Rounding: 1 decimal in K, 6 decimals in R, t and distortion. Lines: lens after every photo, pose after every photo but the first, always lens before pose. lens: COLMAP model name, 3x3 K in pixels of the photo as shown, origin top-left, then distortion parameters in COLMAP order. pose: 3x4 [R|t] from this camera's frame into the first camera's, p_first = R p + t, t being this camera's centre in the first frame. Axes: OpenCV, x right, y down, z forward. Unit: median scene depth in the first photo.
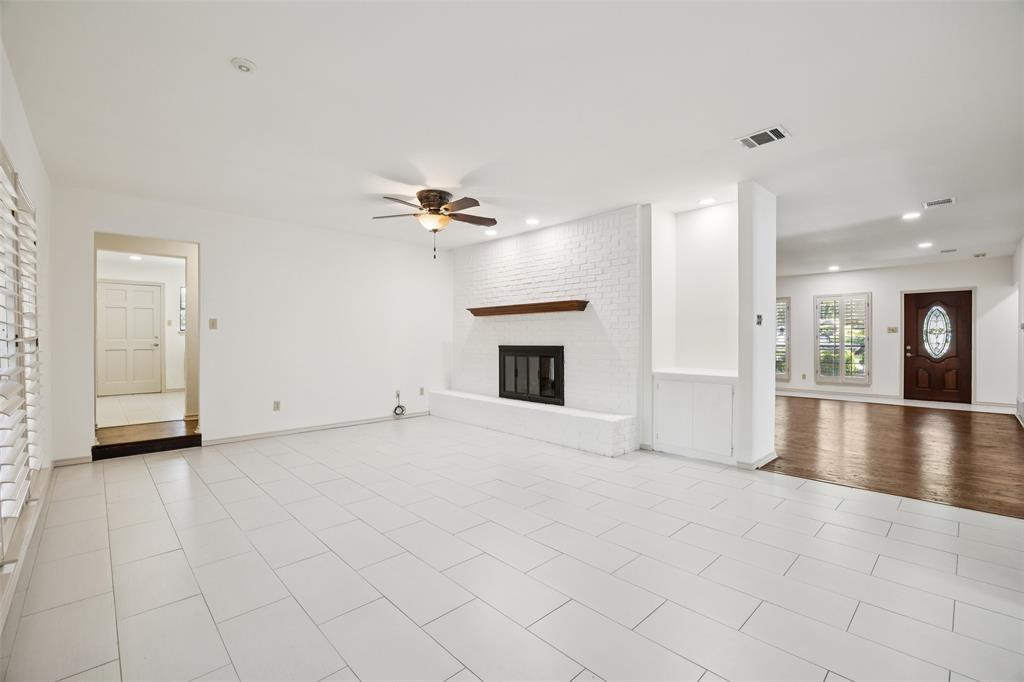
lens RADIAL K [[441.0, 0, 511.4], [0, 441.0, 344.1], [0, 0, 1]] dist [0.021063, -0.001272]
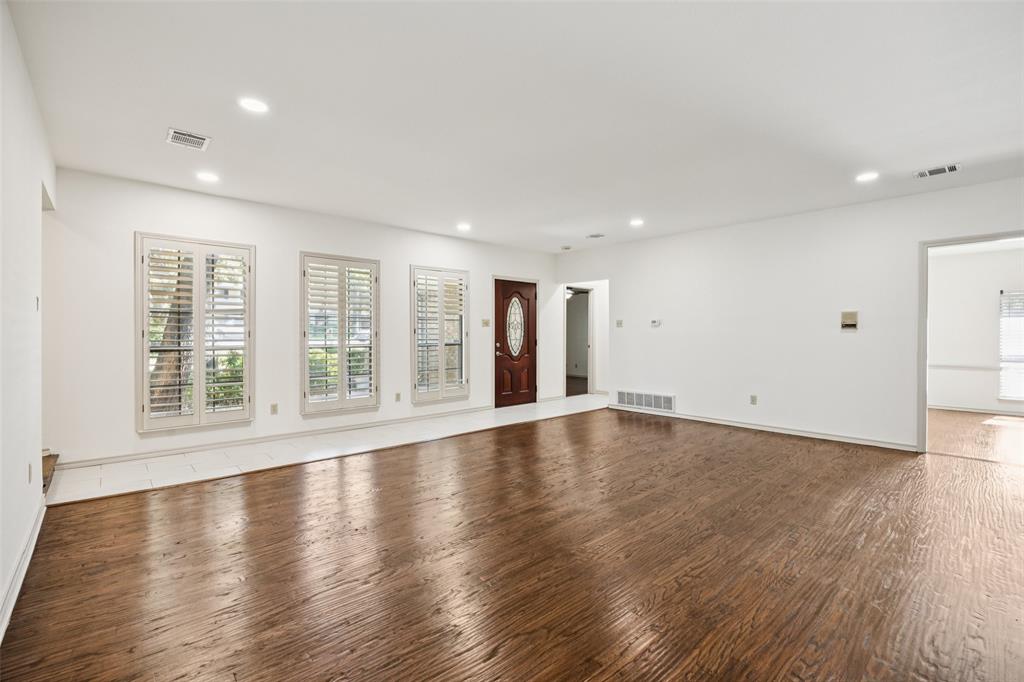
lens RADIAL K [[441.0, 0, 517.1], [0, 441.0, 332.3], [0, 0, 1]] dist [0.021063, -0.001272]
pose [[0.046252, -0.002666, 0.998926, 0.079073], [0.004250, 0.999988, 0.002472, -0.016956], [-0.998921, 0.004132, 0.046262, 0.923651]]
